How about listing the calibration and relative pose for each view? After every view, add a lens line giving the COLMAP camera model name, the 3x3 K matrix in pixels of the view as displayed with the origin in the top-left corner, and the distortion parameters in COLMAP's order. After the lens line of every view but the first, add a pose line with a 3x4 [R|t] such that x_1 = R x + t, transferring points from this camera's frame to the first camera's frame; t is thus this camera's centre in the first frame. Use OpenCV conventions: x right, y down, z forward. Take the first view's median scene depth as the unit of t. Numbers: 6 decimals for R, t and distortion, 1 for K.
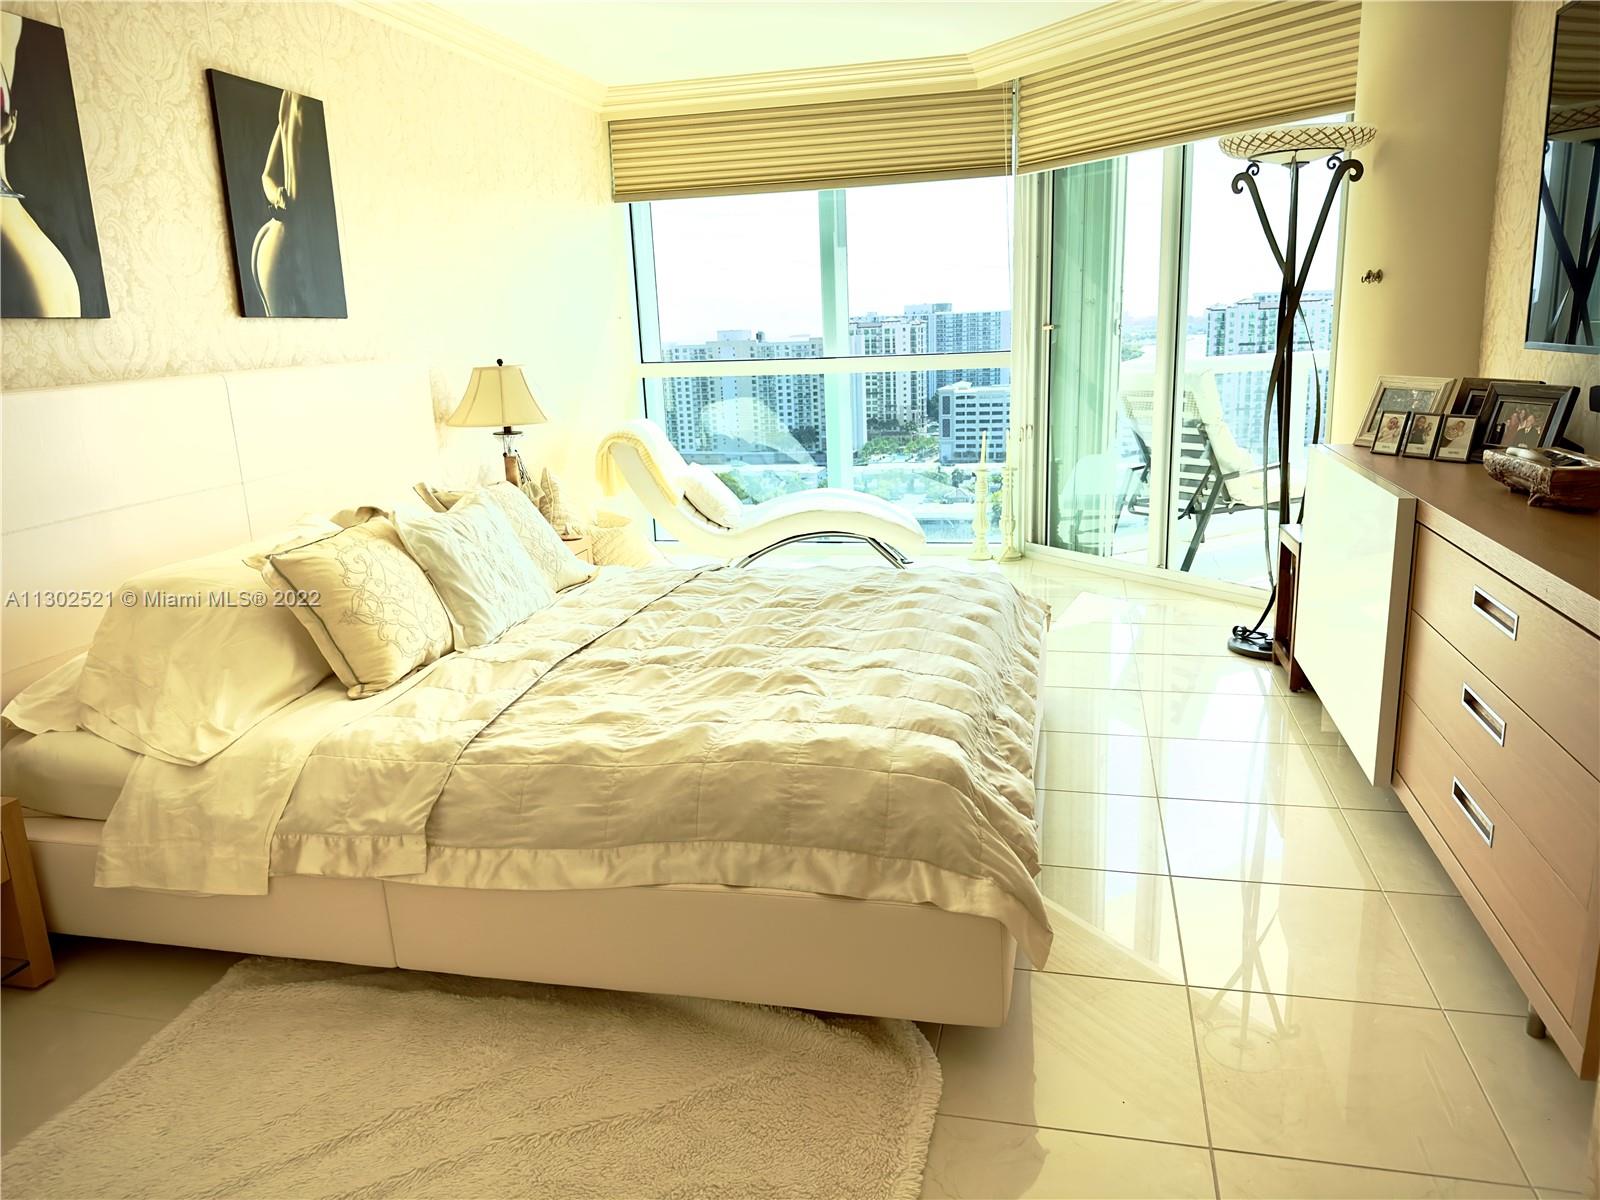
lens RADIAL K [[1185.2, 0, 805.2], [0, 1185.2, 595.2], [0, 0, 1]] dist [0.049817, -0.051394]
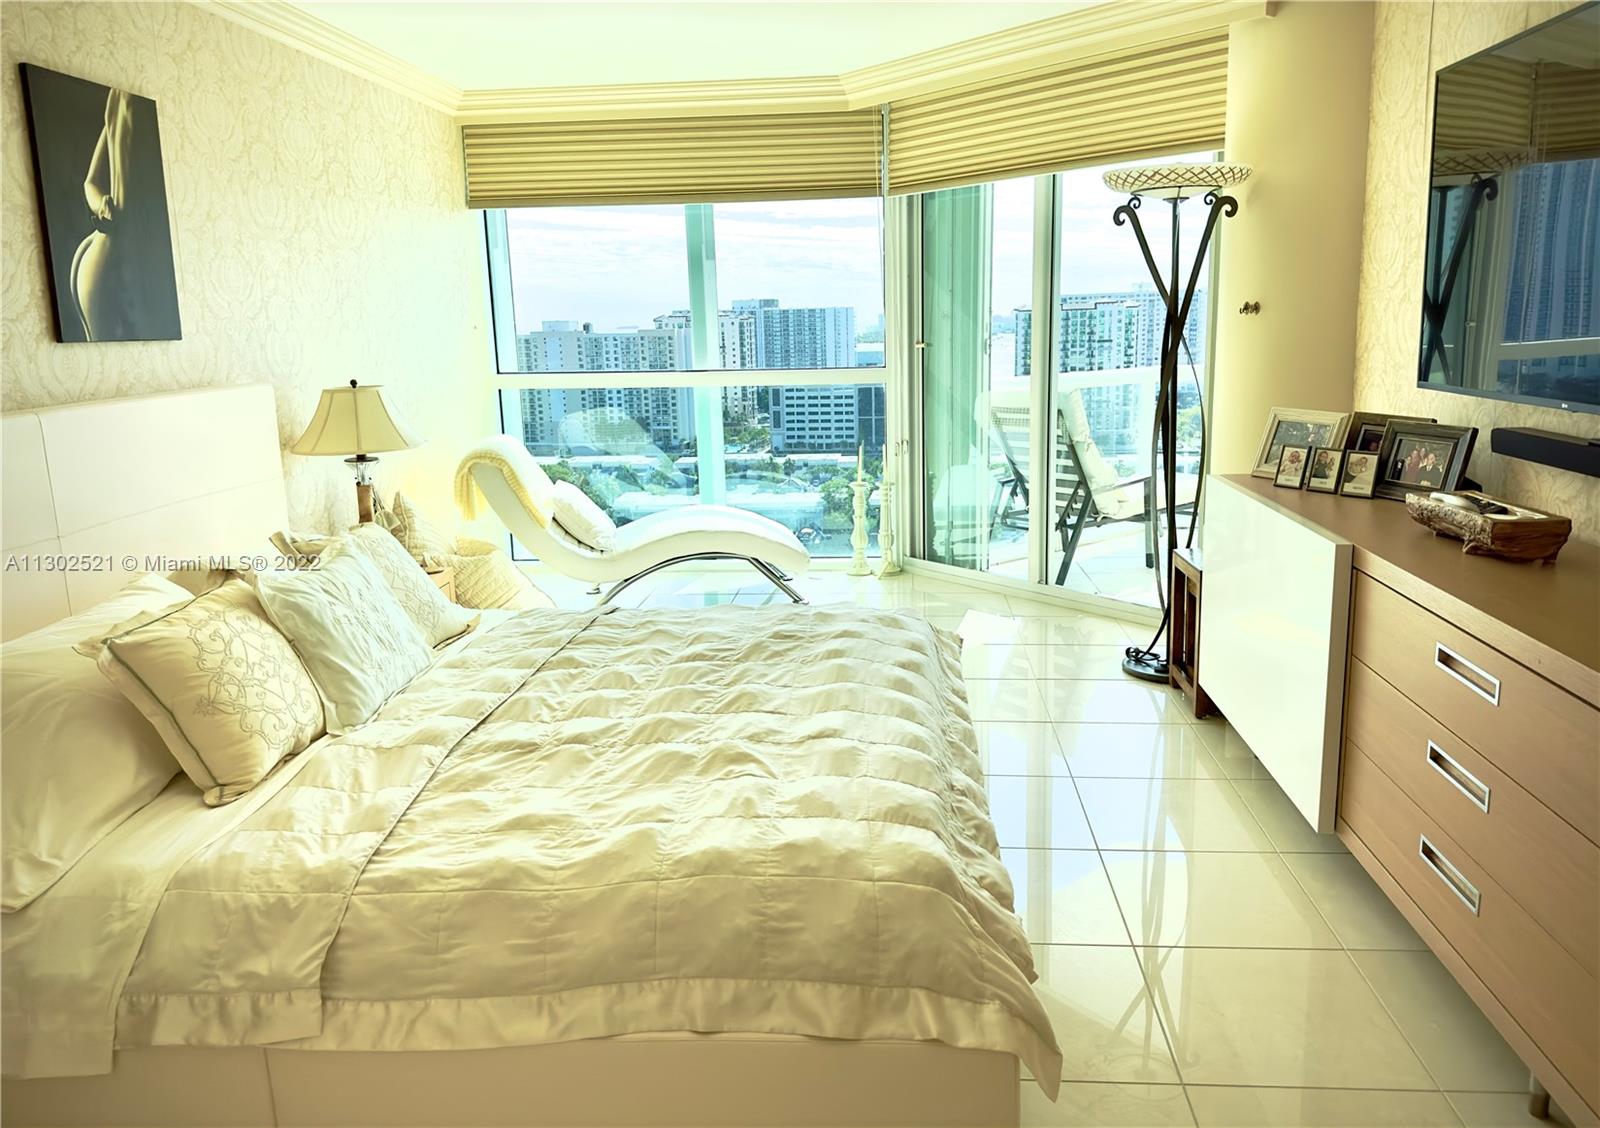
lens RADIAL K [[1165.5, 0, 820.4], [0, 1165.5, 519.5], [0, 0, 1]] dist [0.025374, -0.030415]
pose [[0.986732, -0.017650, 0.161397, -0.074084], [0.025753, 0.998503, -0.048251, -0.056680], [-0.160304, 0.051767, 0.985709, 0.091513]]
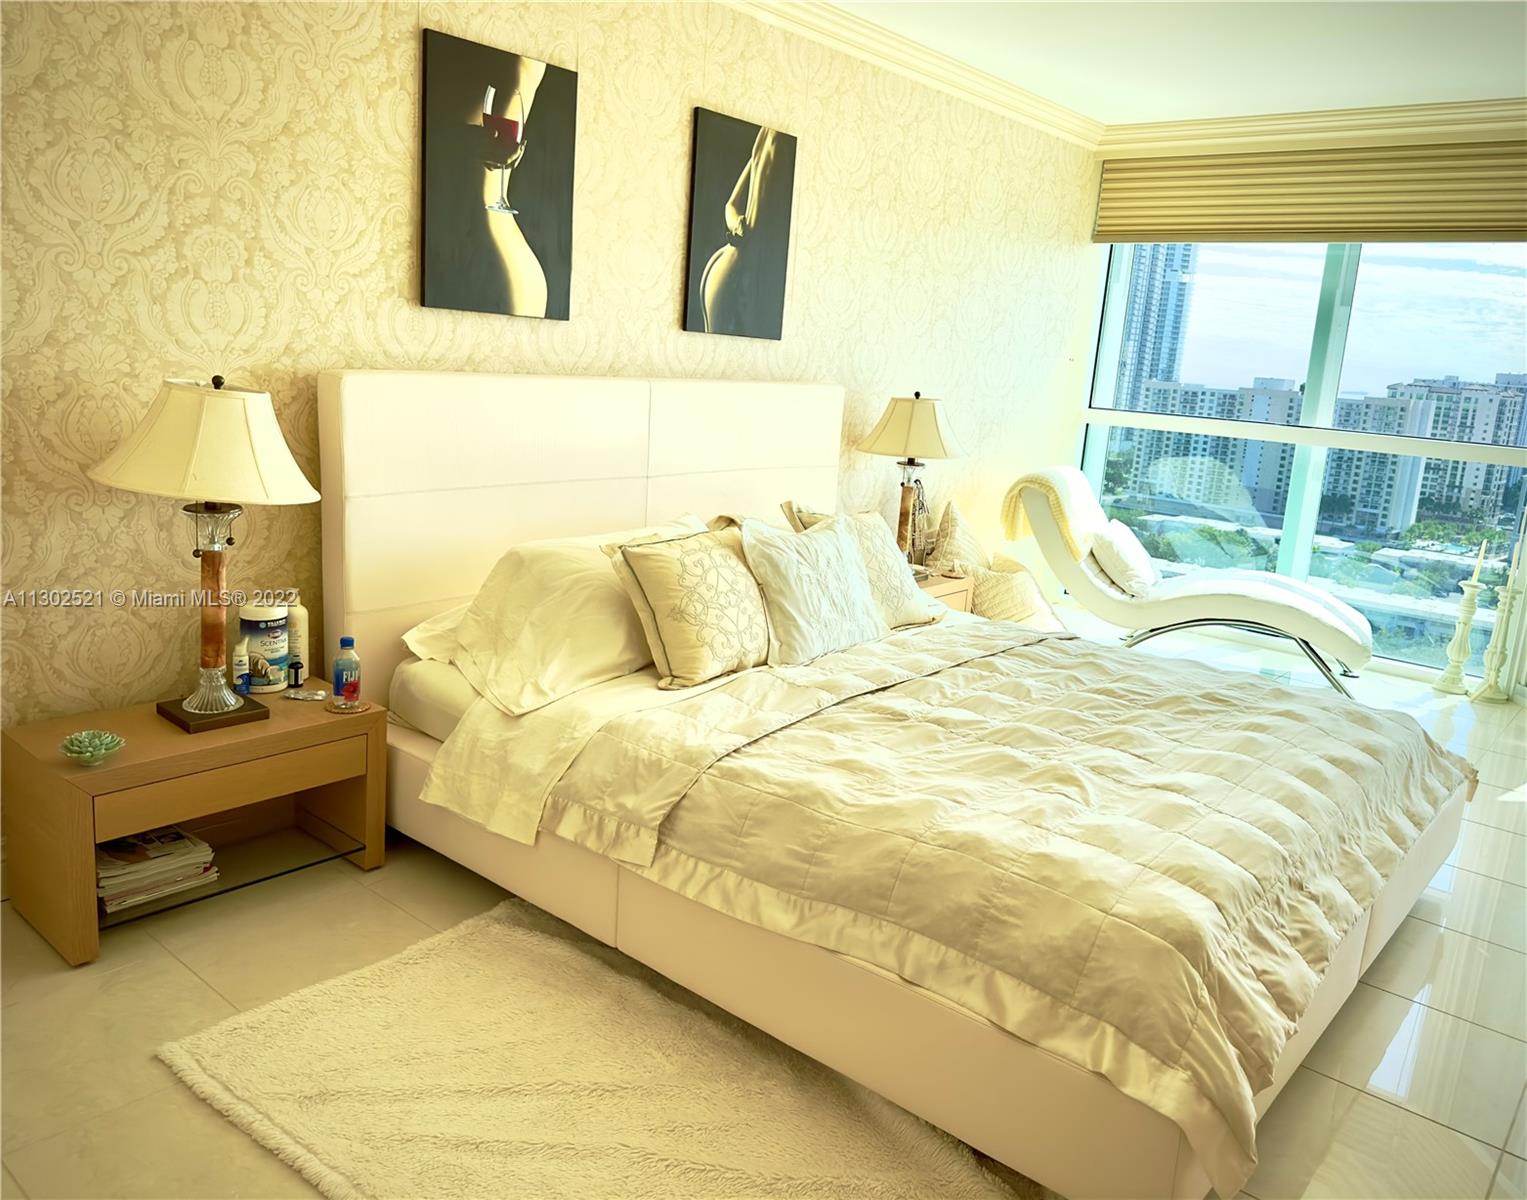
lens RADIAL K [[1191.2, 0, 760.3], [0, 1191.2, 577.2], [0, 0, 1]] dist [0.101224, -0.060113]
pose [[0.887696, 0.187504, -0.420521, 0.122694], [-0.202405, 0.979257, 0.009370, -0.036327], [0.413555, 0.076798, 0.907234, 0.040230]]
